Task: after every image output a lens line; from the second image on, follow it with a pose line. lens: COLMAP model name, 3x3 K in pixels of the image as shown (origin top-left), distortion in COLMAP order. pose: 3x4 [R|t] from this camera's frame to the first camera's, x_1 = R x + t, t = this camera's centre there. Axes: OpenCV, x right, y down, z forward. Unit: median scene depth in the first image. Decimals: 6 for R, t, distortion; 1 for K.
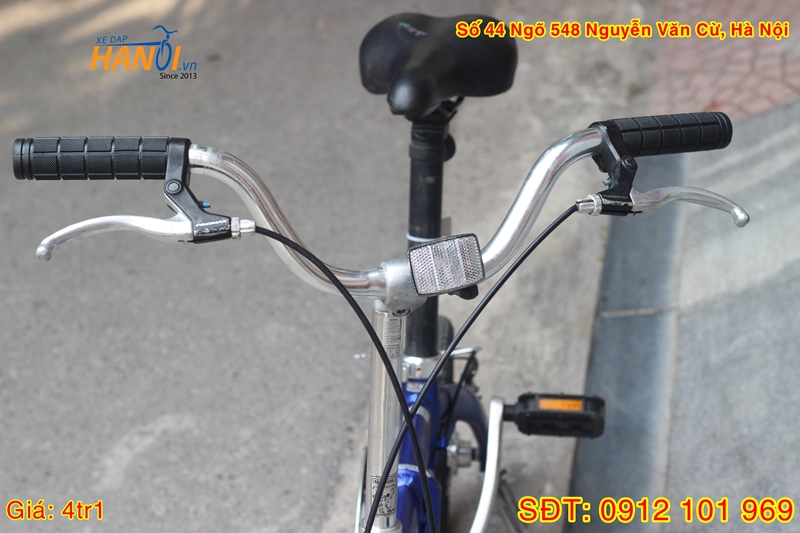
lens RADIAL K [[1858.3, 0, 400.0], [0, 1858.3, 266.5], [0, 0, 1]] dist [-0.113393, -0.302522]
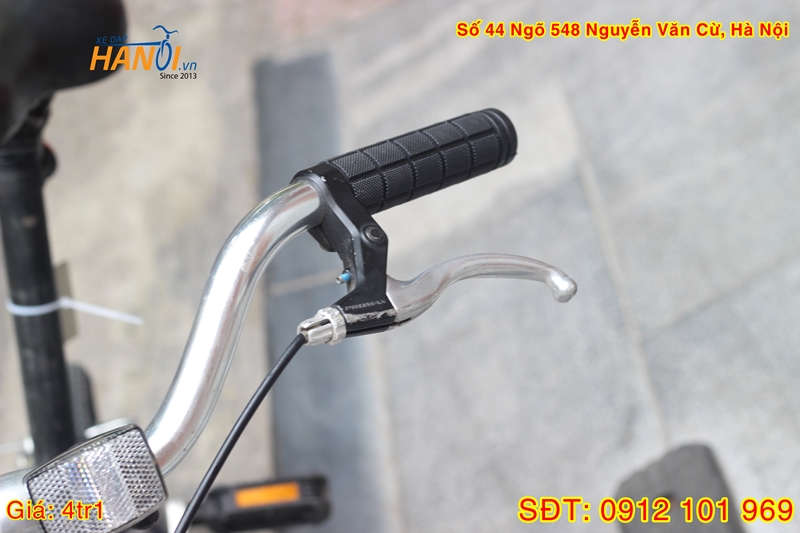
lens RADIAL K [[1858.3, 0, 400.0], [0, 1858.3, 266.5], [0, 0, 1]] dist [-0.113393, -0.302522]
pose [[0.965006, -0.169950, 0.199703, 0.012424], [0.151010, 0.982764, 0.106634, -0.105834], [-0.214383, -0.072746, 0.974037, 0.418228]]
